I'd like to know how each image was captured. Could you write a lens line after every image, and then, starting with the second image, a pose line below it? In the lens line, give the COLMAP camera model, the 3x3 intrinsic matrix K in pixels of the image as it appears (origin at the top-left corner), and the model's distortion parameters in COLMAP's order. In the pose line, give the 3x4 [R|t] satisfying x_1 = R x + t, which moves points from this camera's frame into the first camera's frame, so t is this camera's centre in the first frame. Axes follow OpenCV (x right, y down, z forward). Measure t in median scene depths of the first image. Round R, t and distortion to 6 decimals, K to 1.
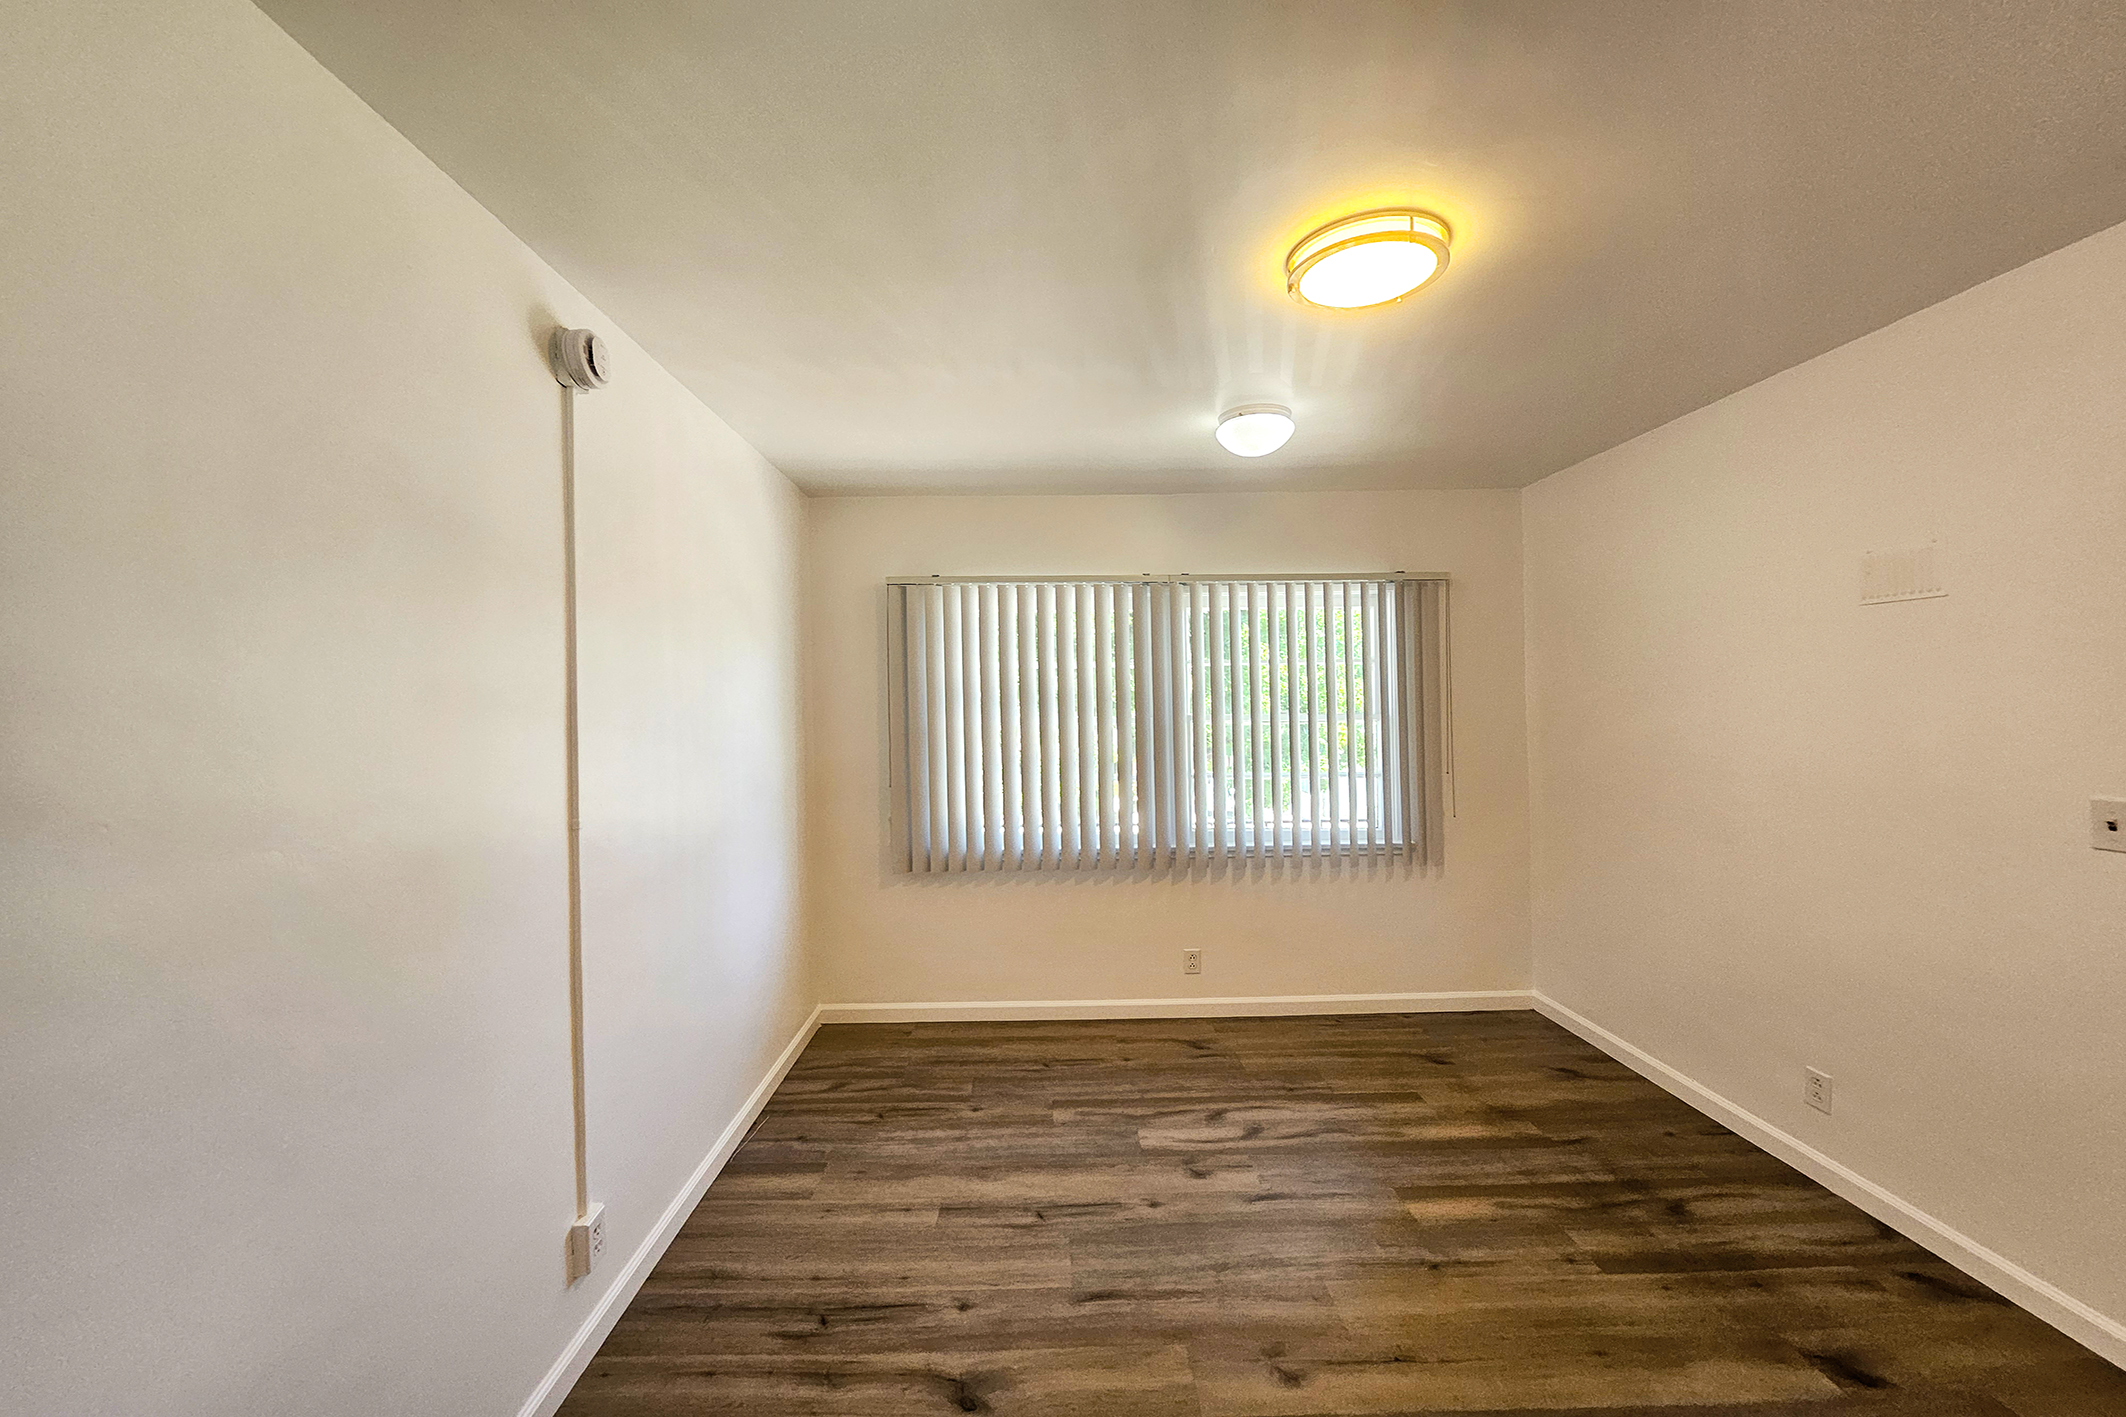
lens RADIAL K [[838.1, 0, 1049.6], [0, 838.1, 712.7], [0, 0, 1]] dist [0.006963, -0.003520]
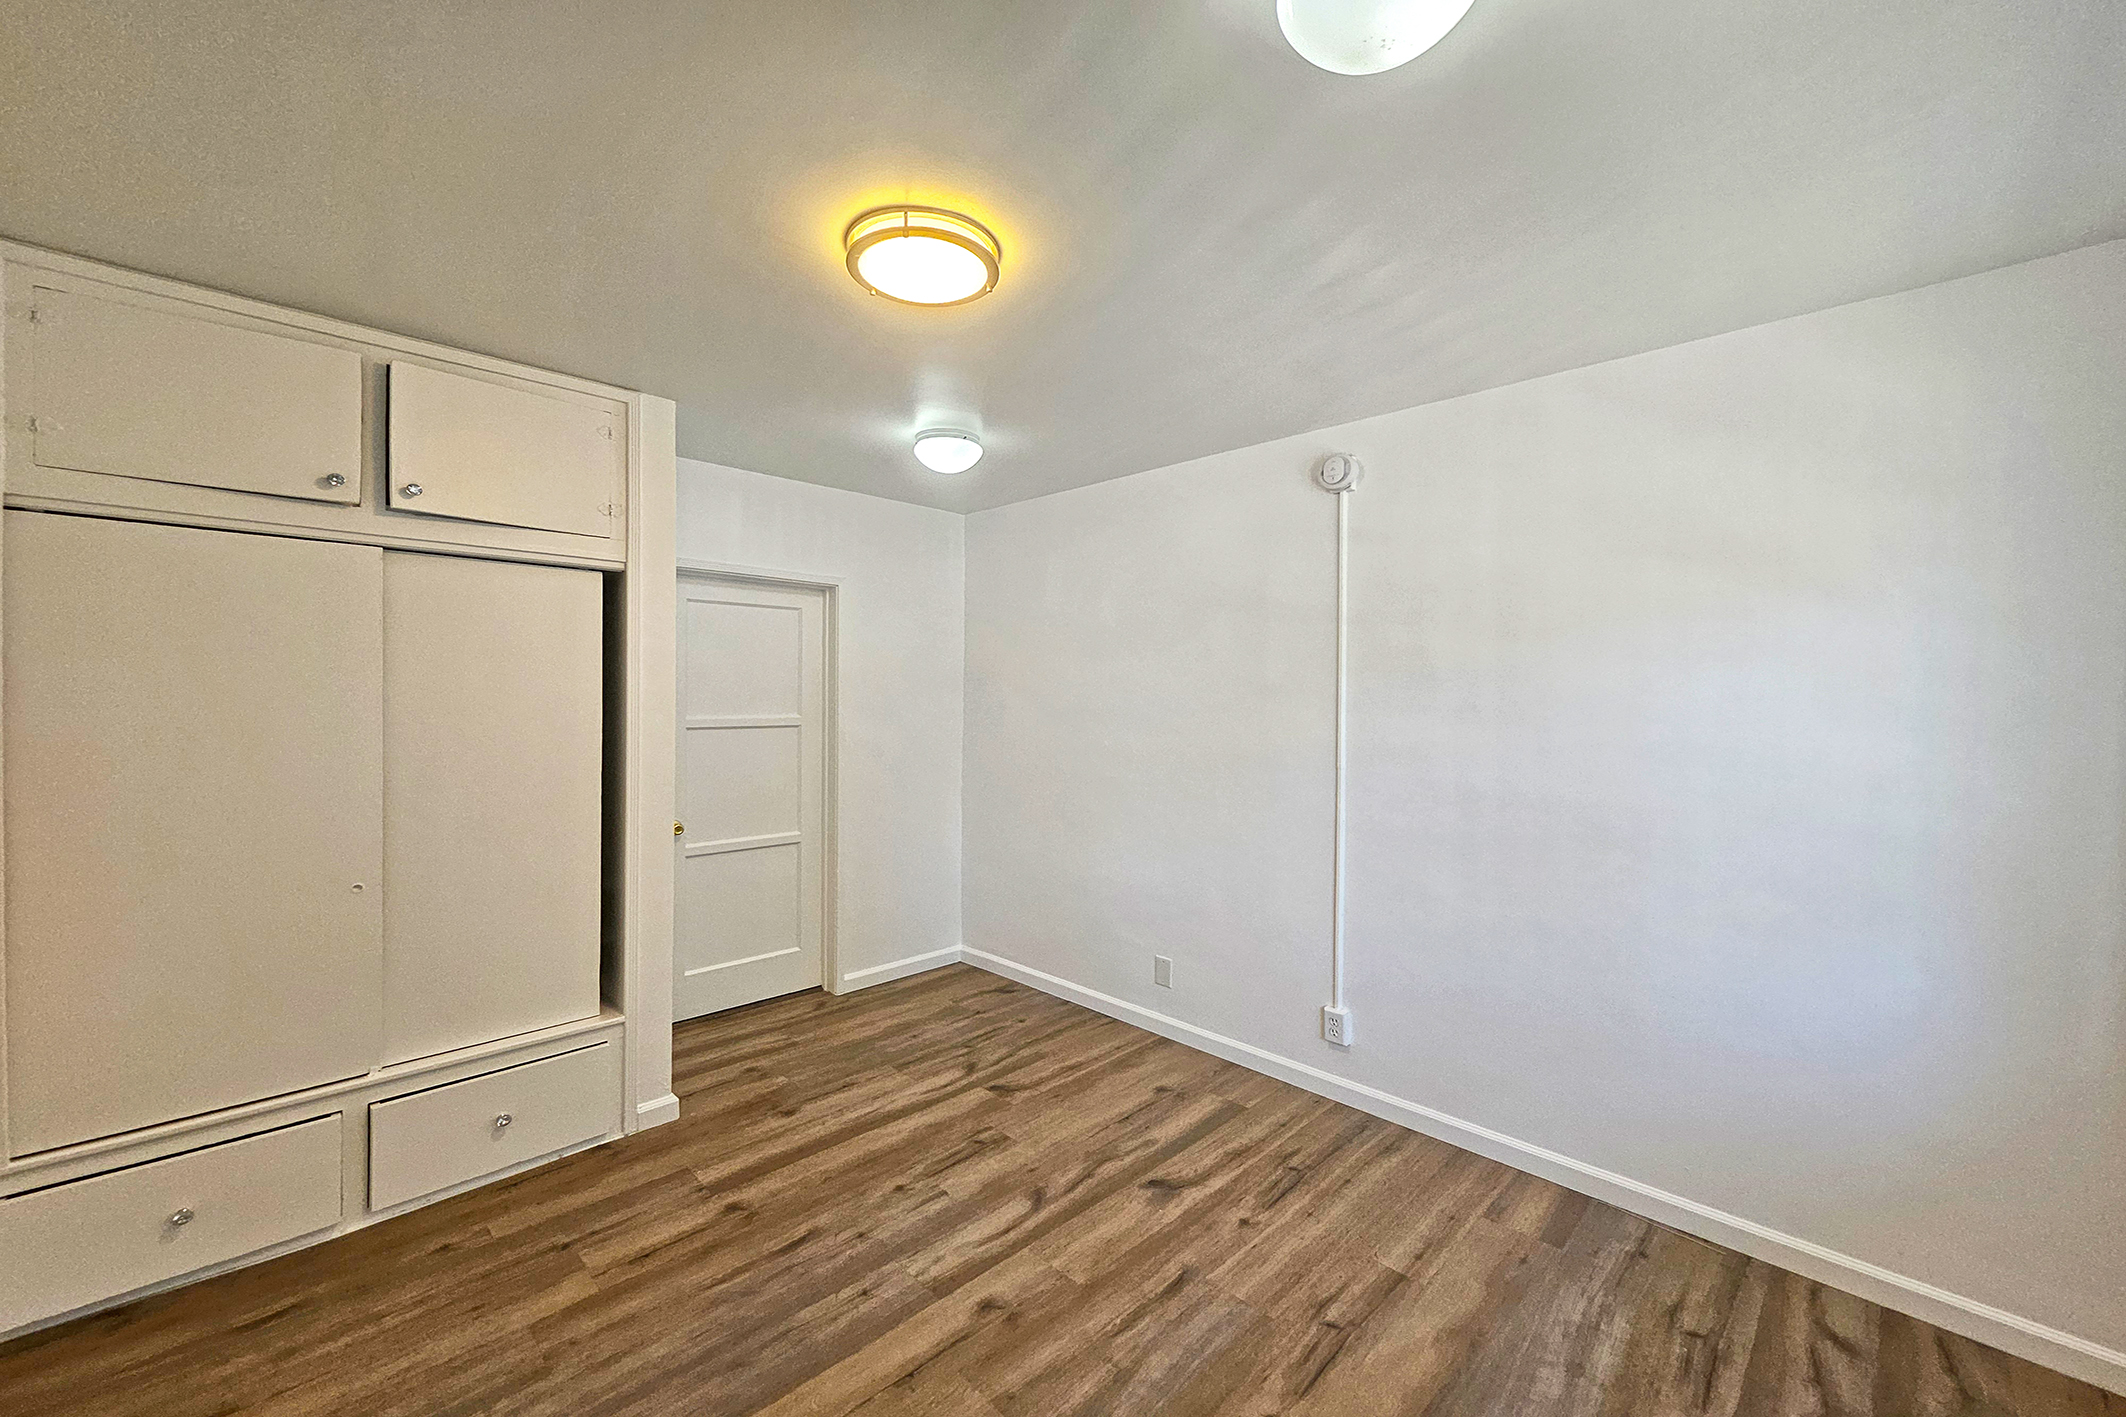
lens RADIAL K [[838.1, 0, 1047.9], [0, 838.1, 708.1], [0, 0, 1]] dist [0.006963, -0.003520]
pose [[-0.719583, 0.026378, -0.693905, 0.597412], [-0.007008, 0.998951, 0.045242, -0.025184], [0.694371, 0.037418, -0.718644, 1.116347]]
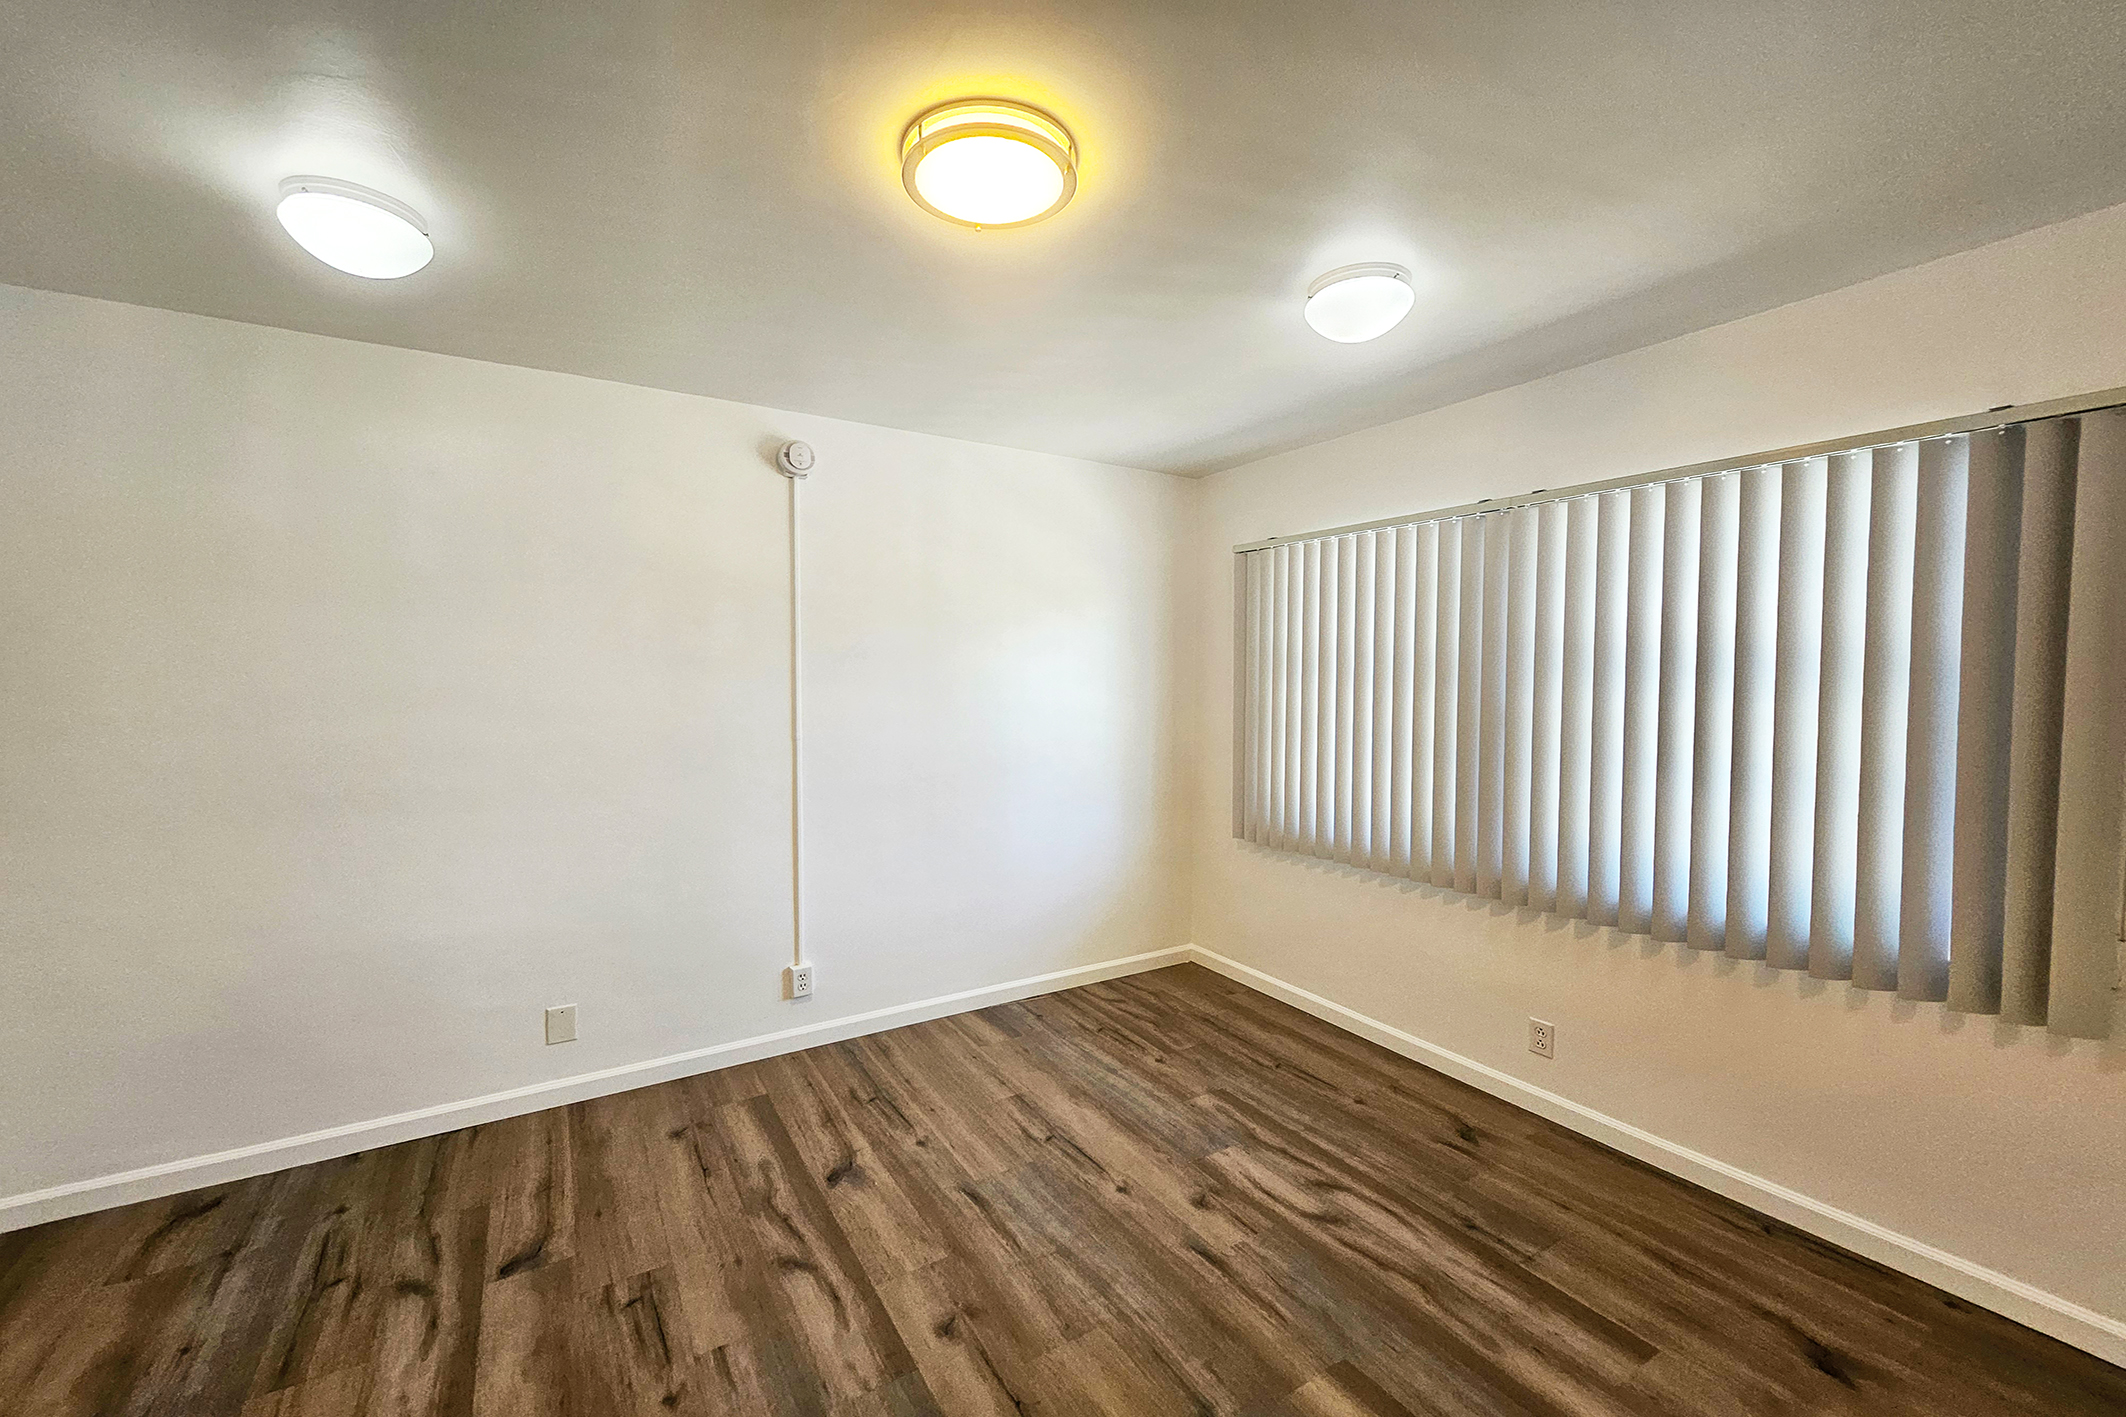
lens RADIAL K [[838.1, 0, 1051.1], [0, 838.1, 714.5], [0, 0, 1]] dist [0.006963, -0.003520]
pose [[0.514706, 0.057289, -0.855451, 0.726273], [-0.025817, 0.998348, 0.051325, -0.005404], [0.856978, -0.004332, 0.515335, 0.360765]]
